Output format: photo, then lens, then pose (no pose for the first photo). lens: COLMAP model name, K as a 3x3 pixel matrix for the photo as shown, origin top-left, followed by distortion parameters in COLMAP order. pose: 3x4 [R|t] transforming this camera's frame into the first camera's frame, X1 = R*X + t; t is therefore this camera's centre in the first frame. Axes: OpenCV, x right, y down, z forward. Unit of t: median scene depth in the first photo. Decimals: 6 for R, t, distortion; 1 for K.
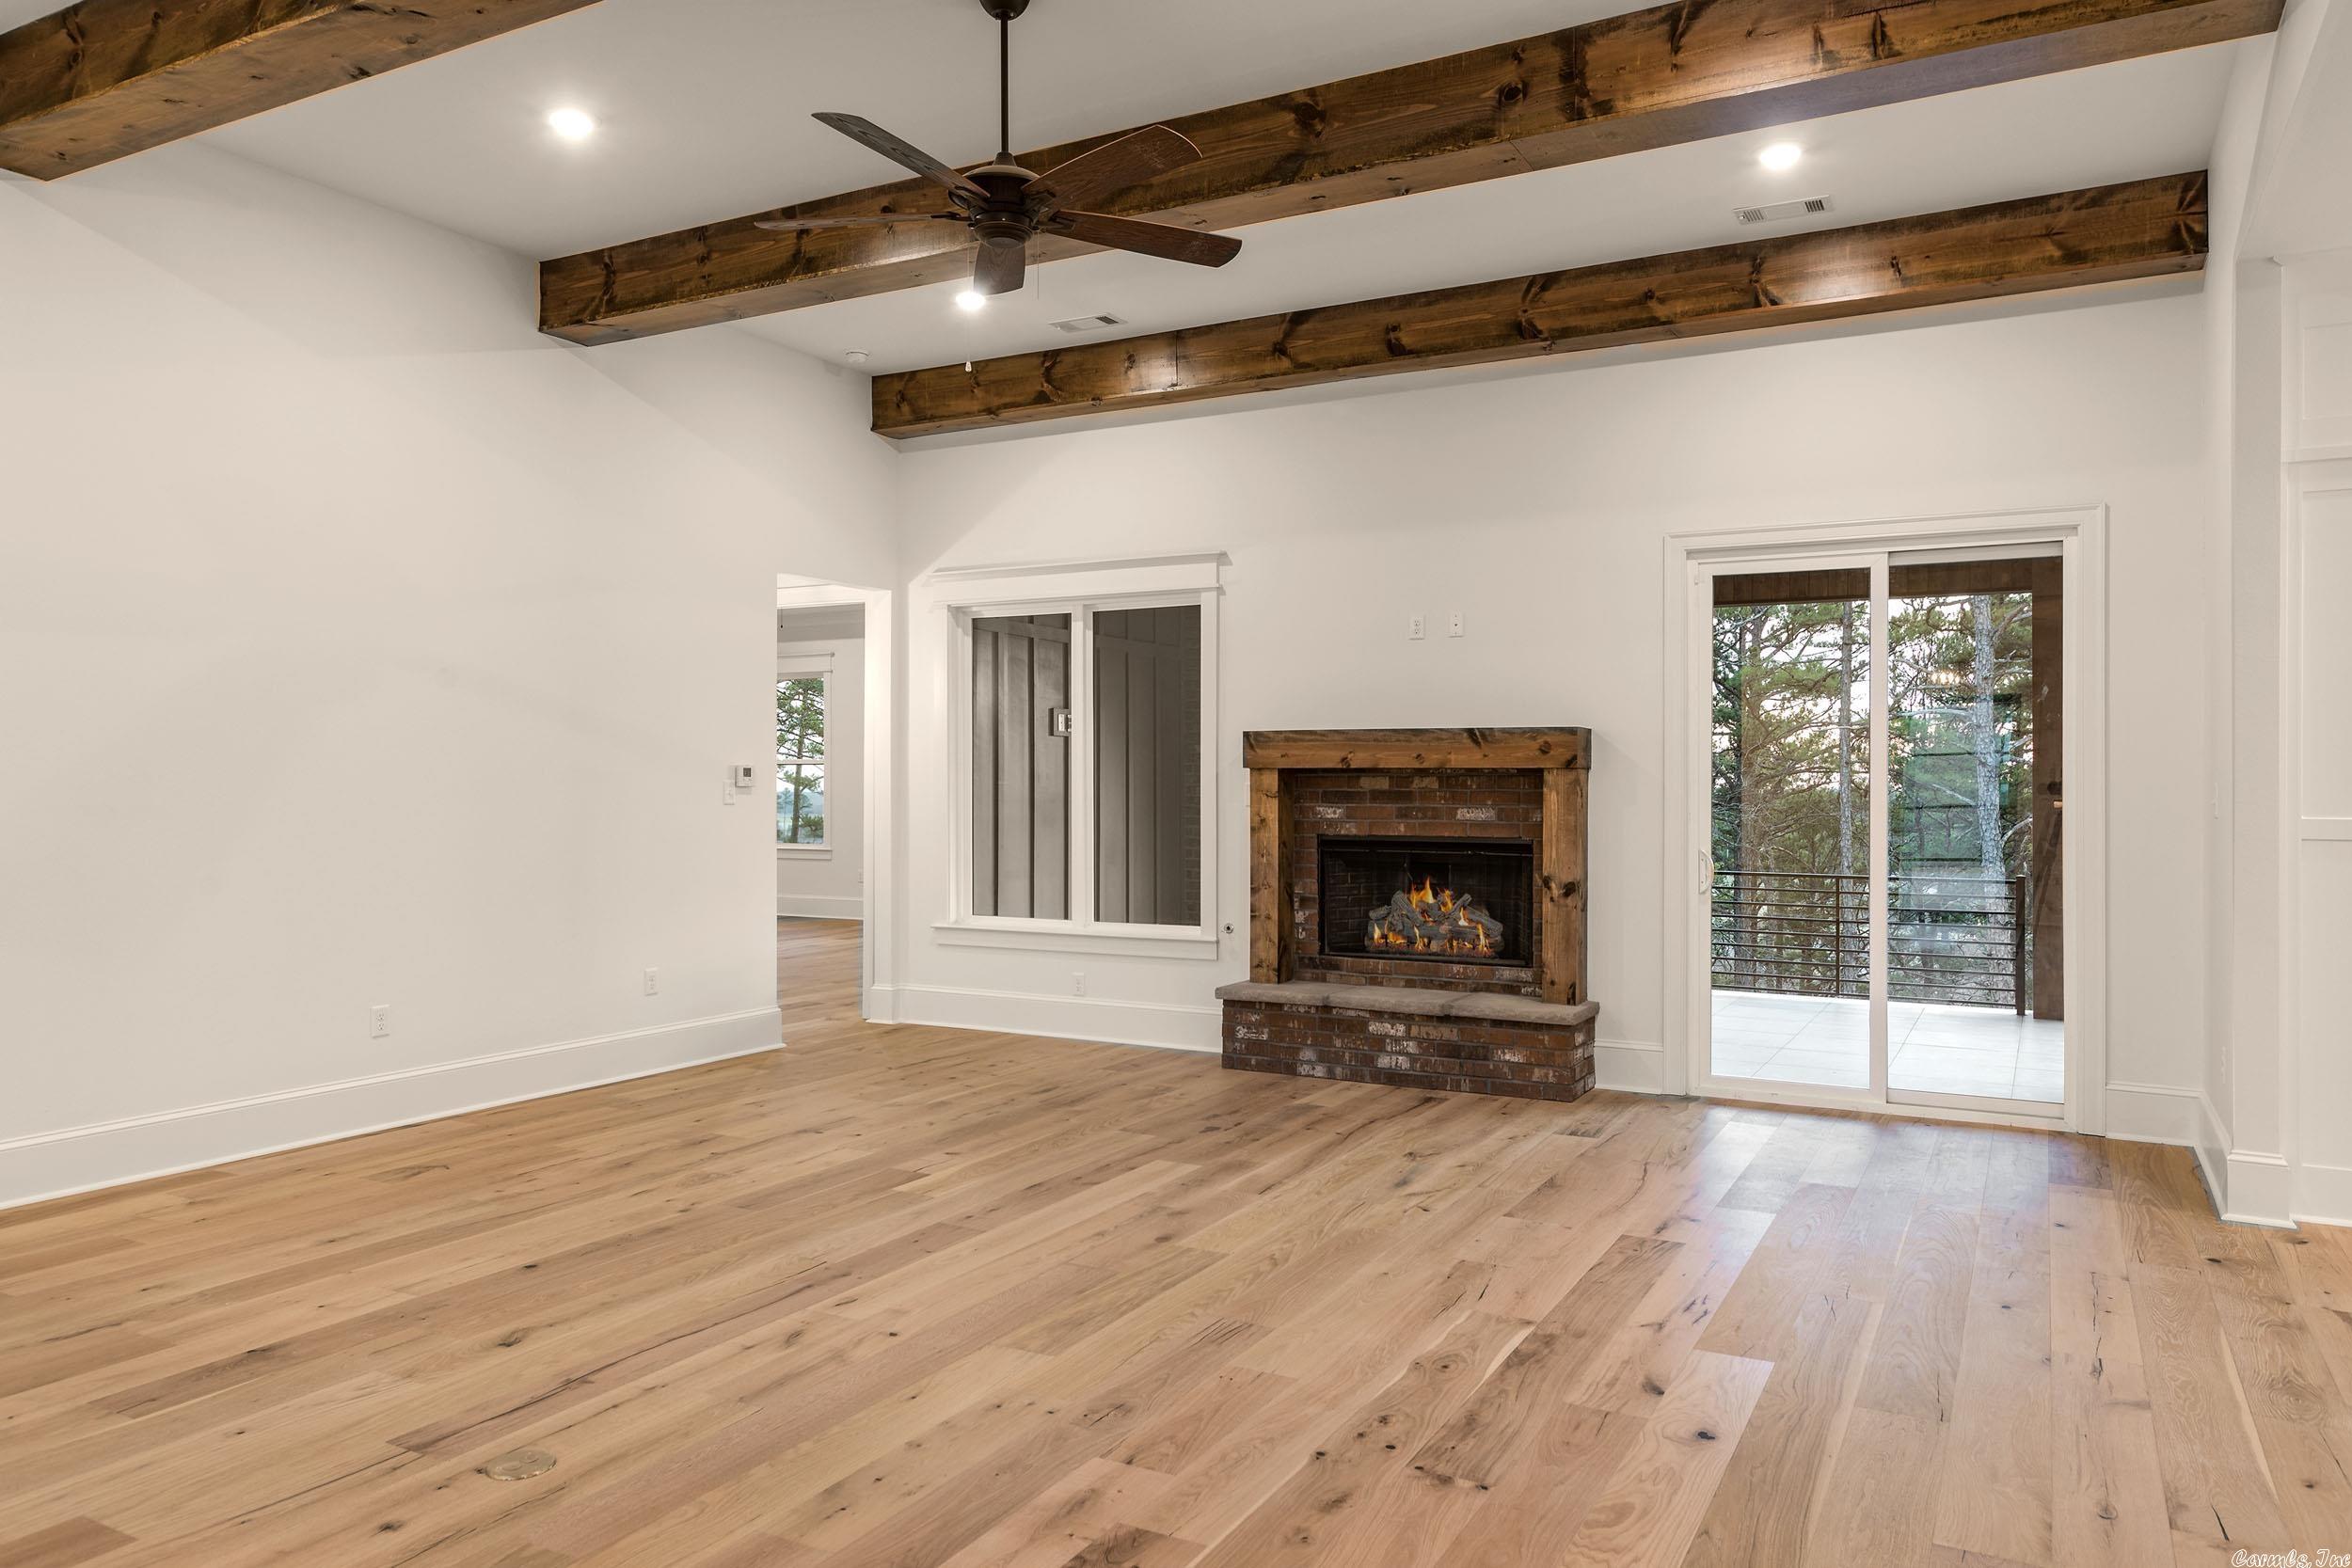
lens RADIAL K [[1534.1, 0, 1088.6], [0, 1534.1, 793.6], [0, 0, 1]] dist [0.002689, 0.005995]
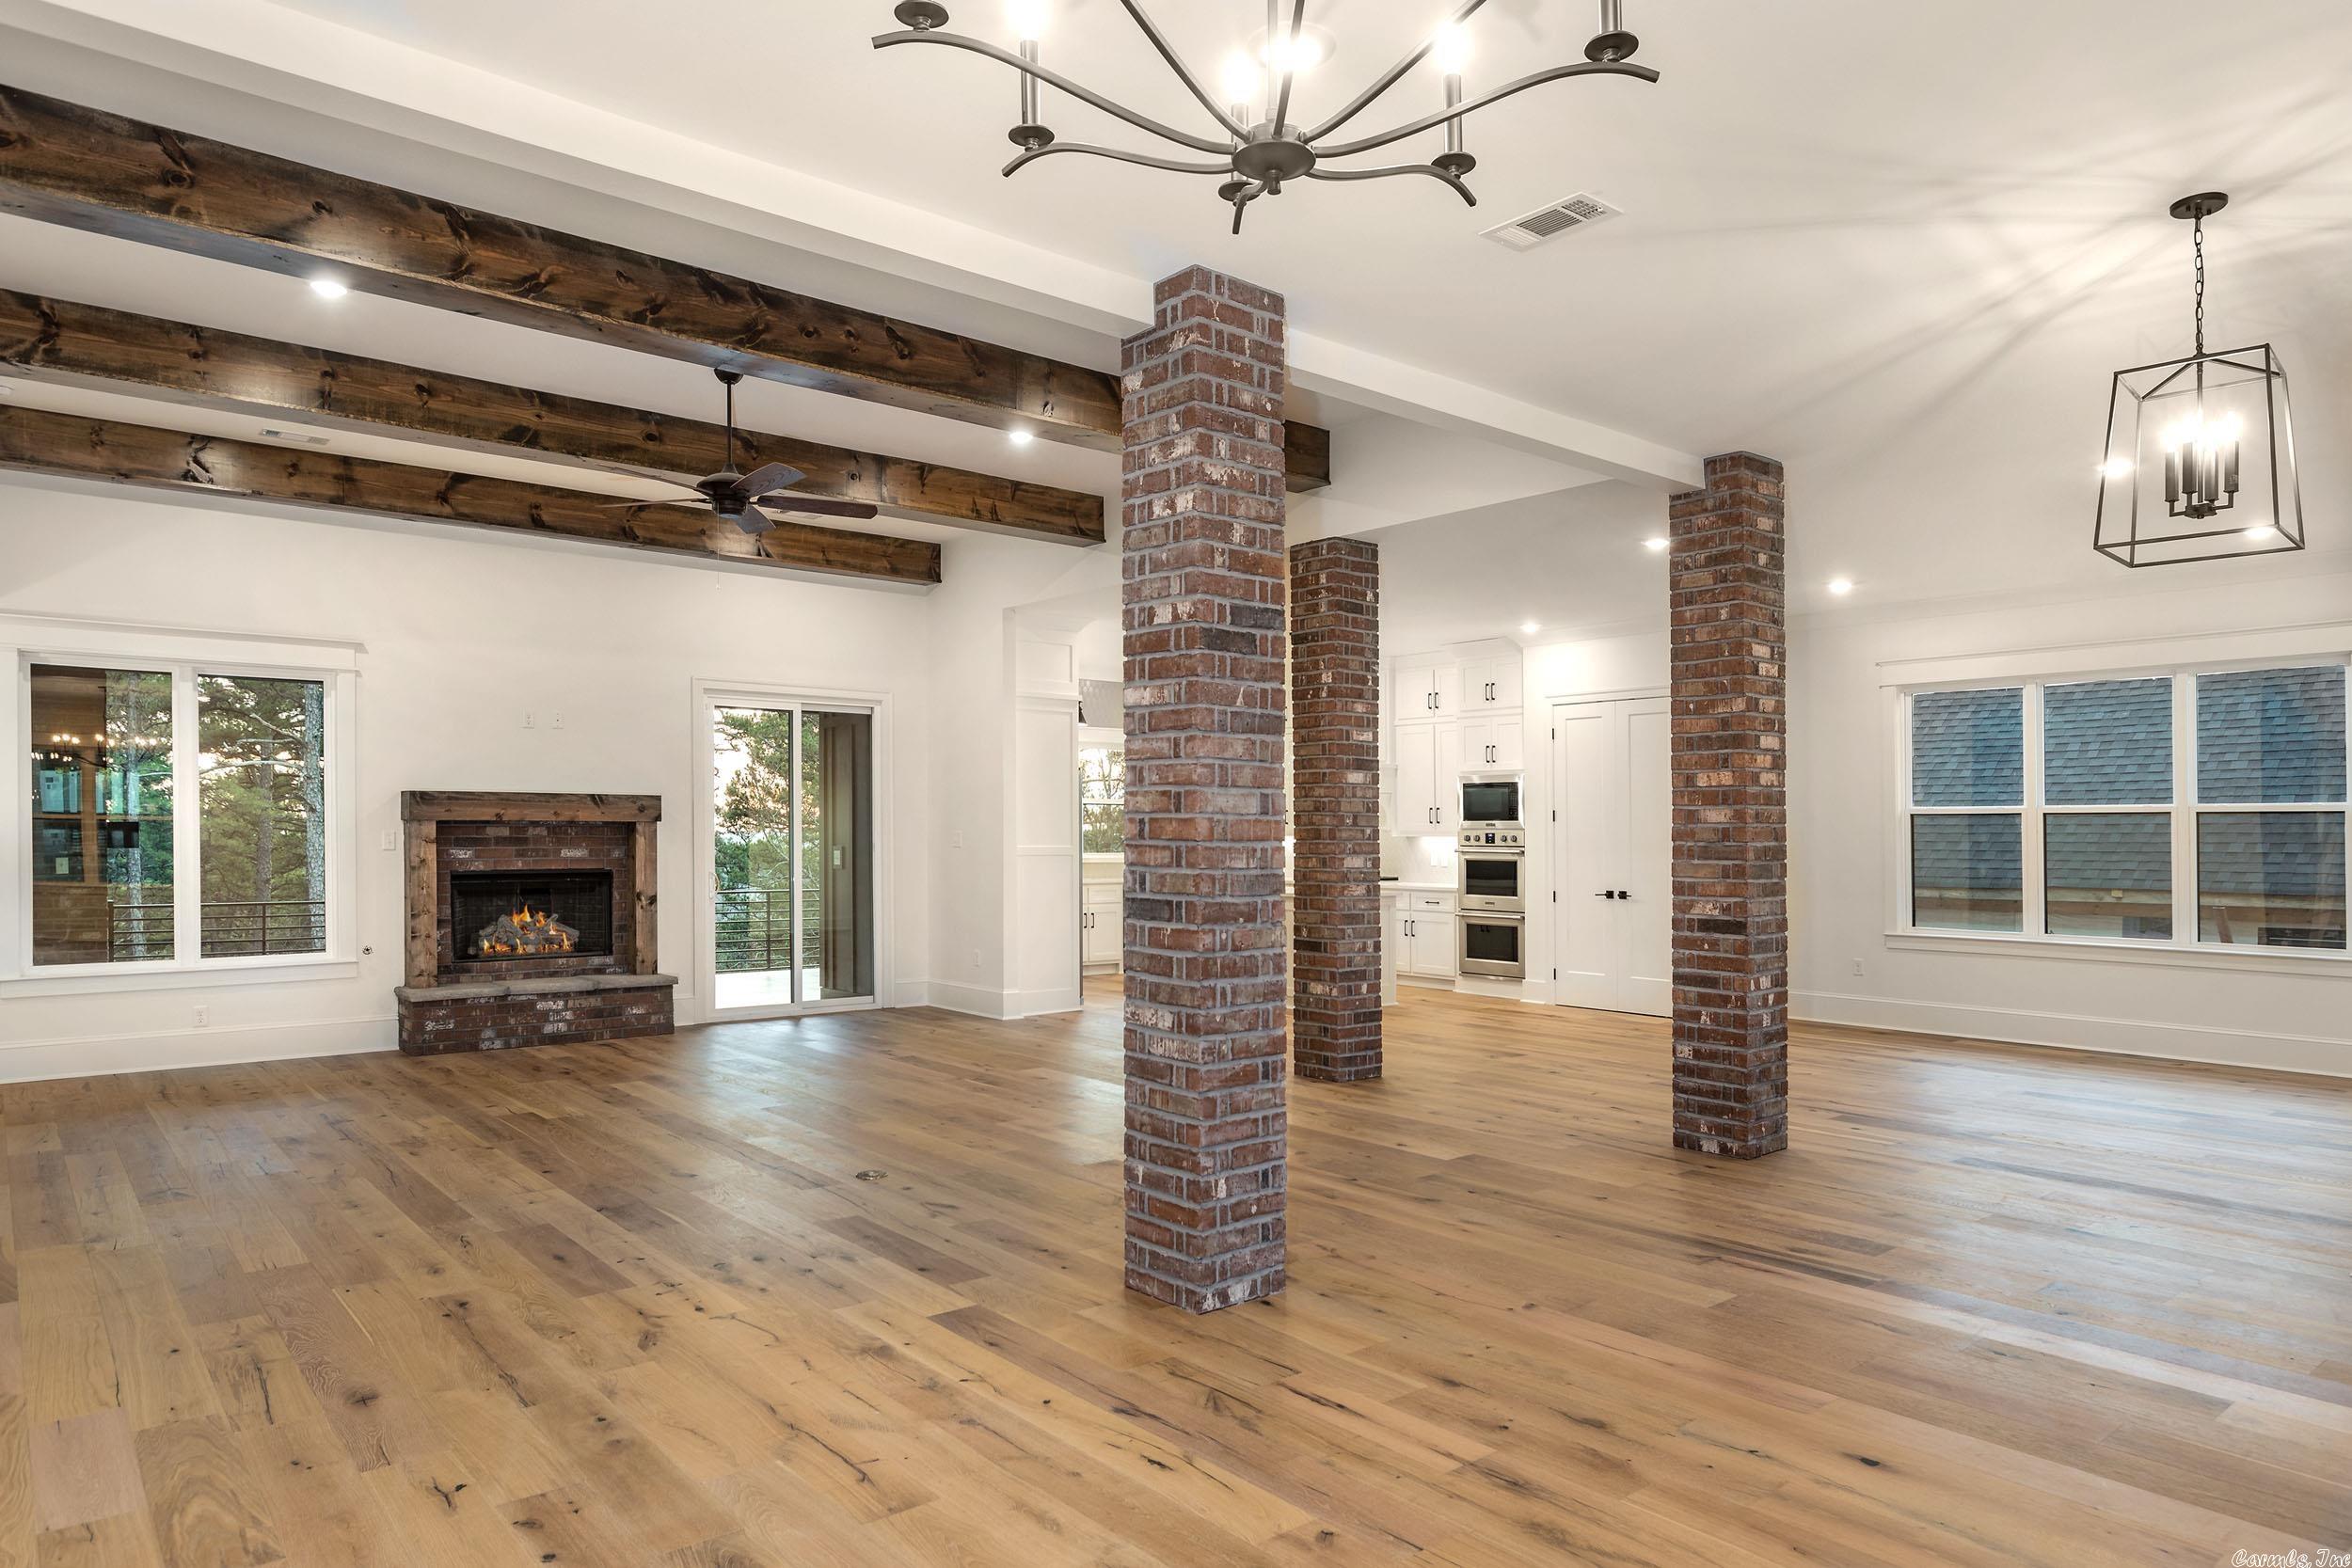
lens RADIAL K [[1492.0, 0, 1186.6], [0, 1492.0, 816.1], [0, 0, 1]] dist [0.002139, -0.000593]
pose [[0.343488, 0.008470, 0.939119, -0.919662], [0.006358, 0.999915, -0.011344, -0.001612], [-0.939136, 0.009868, 0.343405, -0.024355]]
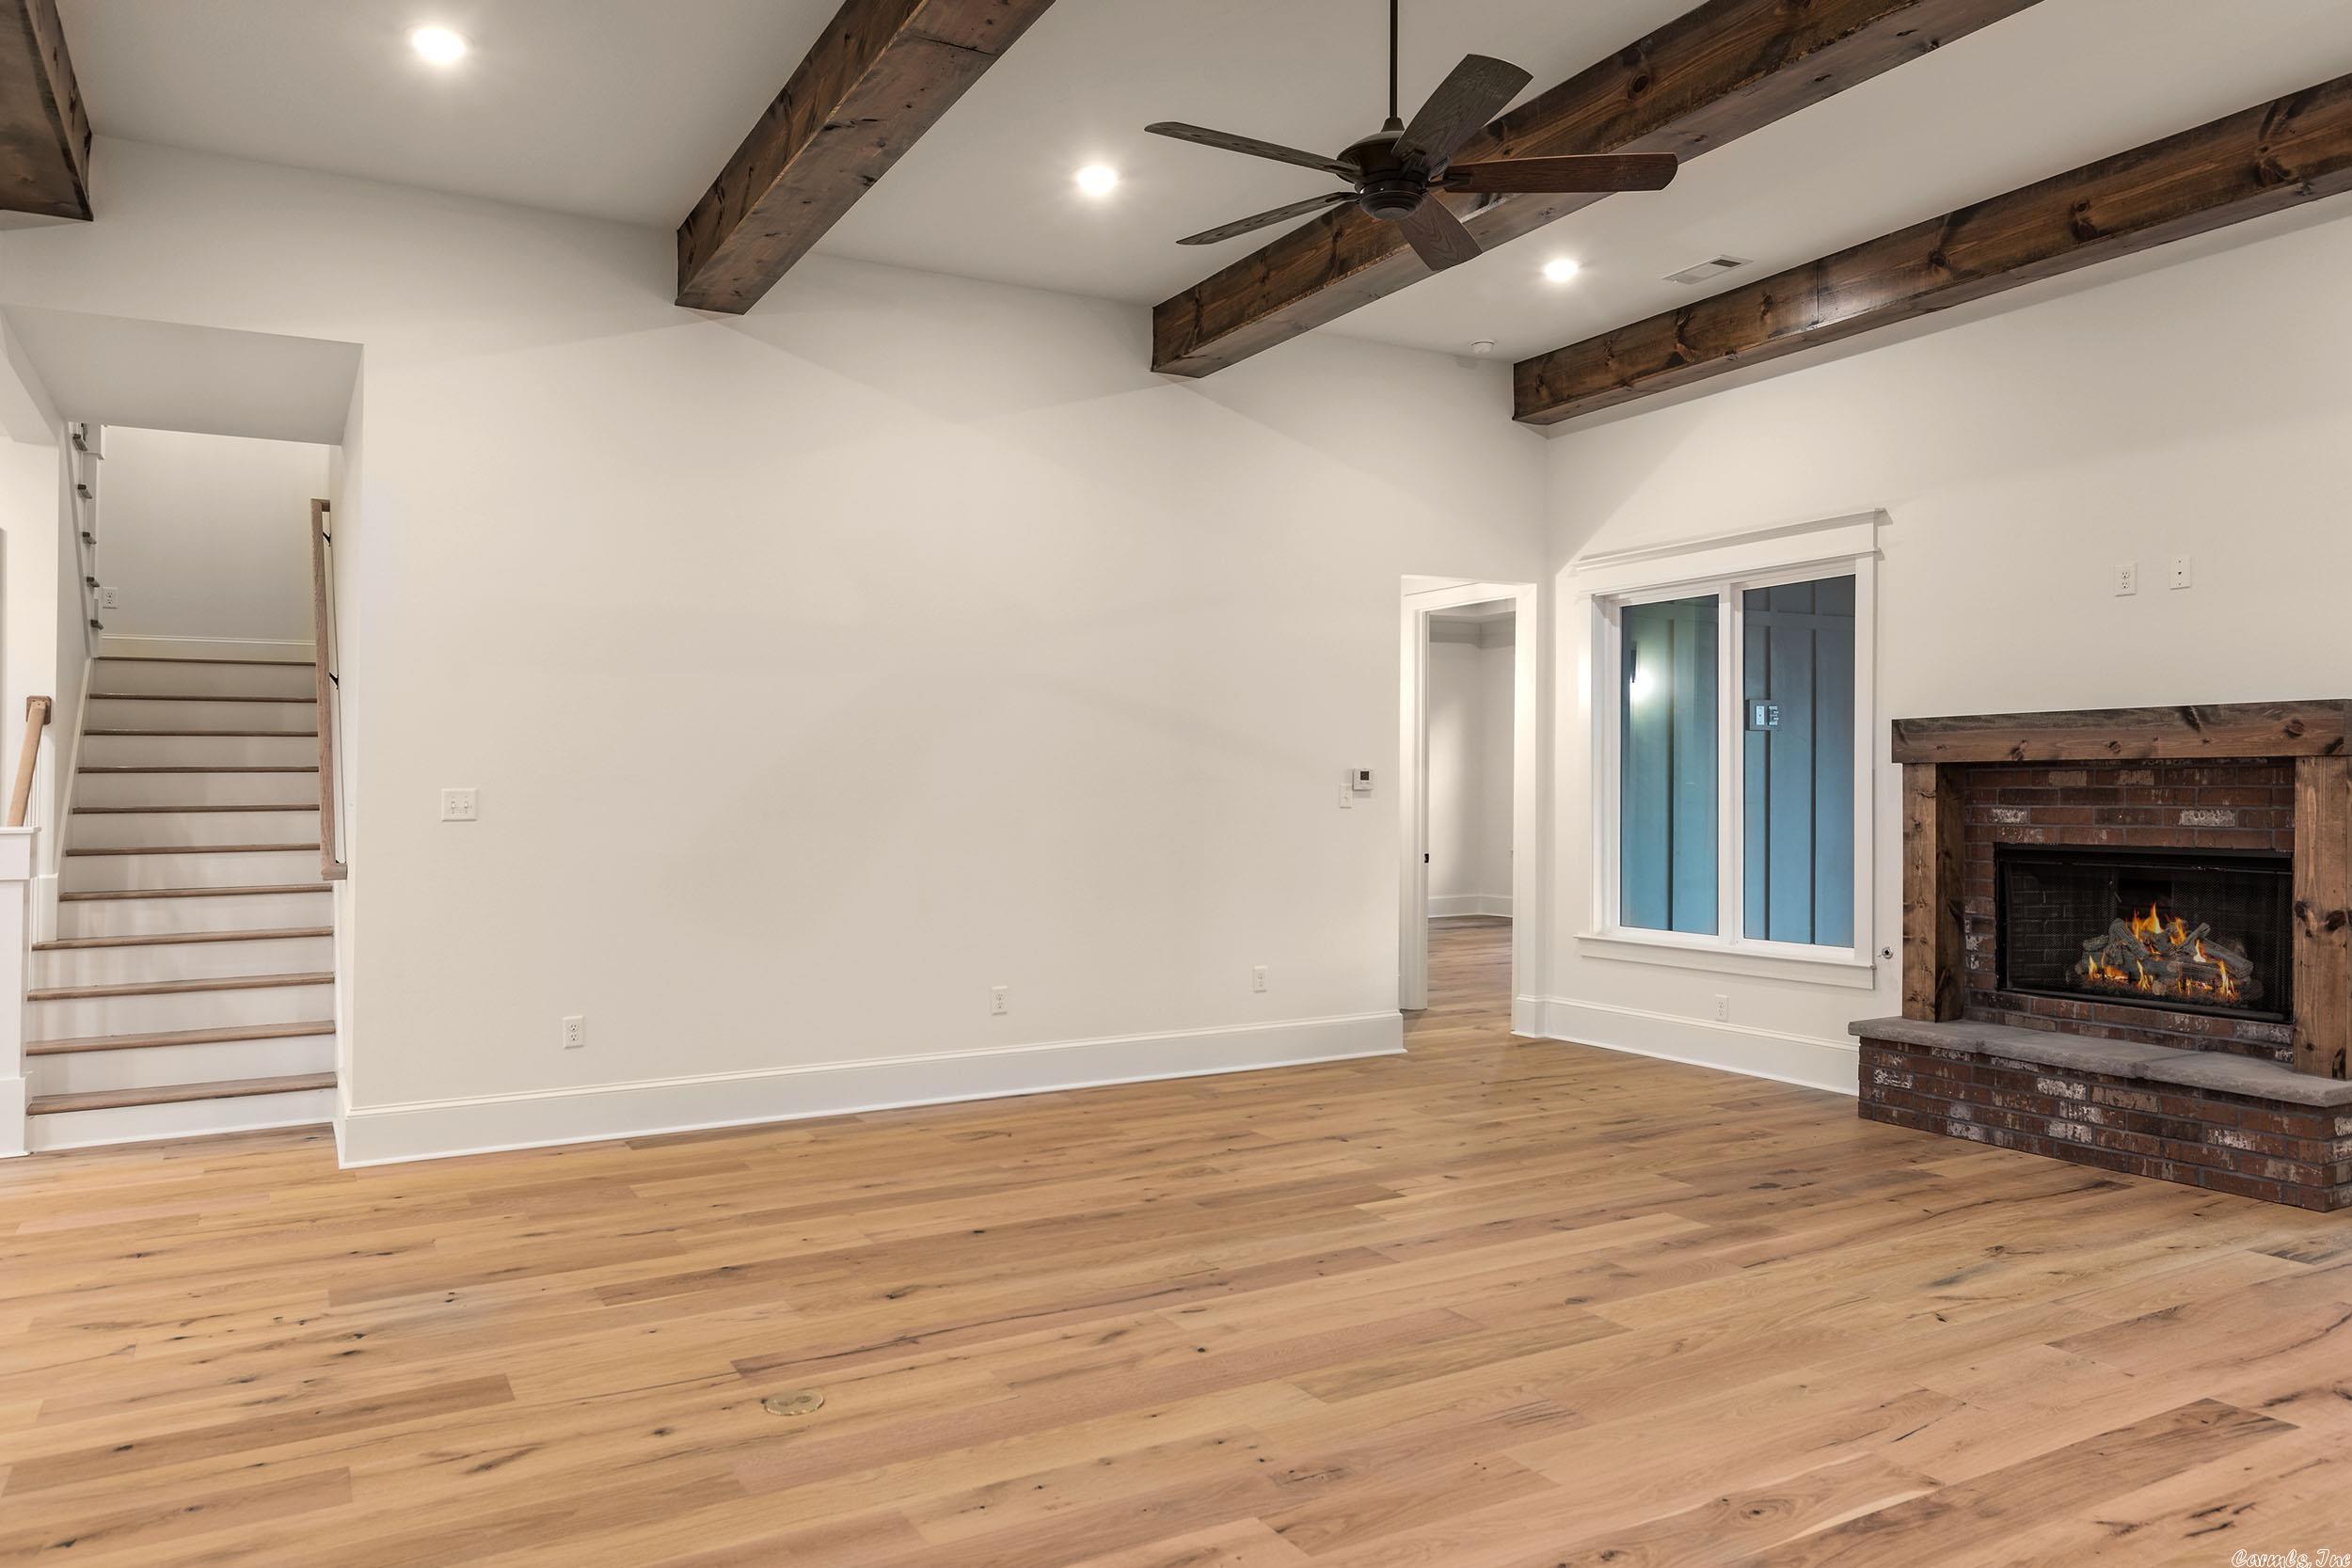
lens RADIAL K [[1517.4, 0, 1117.0], [0, 1517.4, 778.4], [0, 0, 1]] dist [0.002334, 0.005741]
pose [[0.861865, -0.012590, -0.506981, 0.177292], [0.006676, 0.999887, -0.013481, 0.000193], [0.507093, 0.008234, 0.861852, 0.074348]]
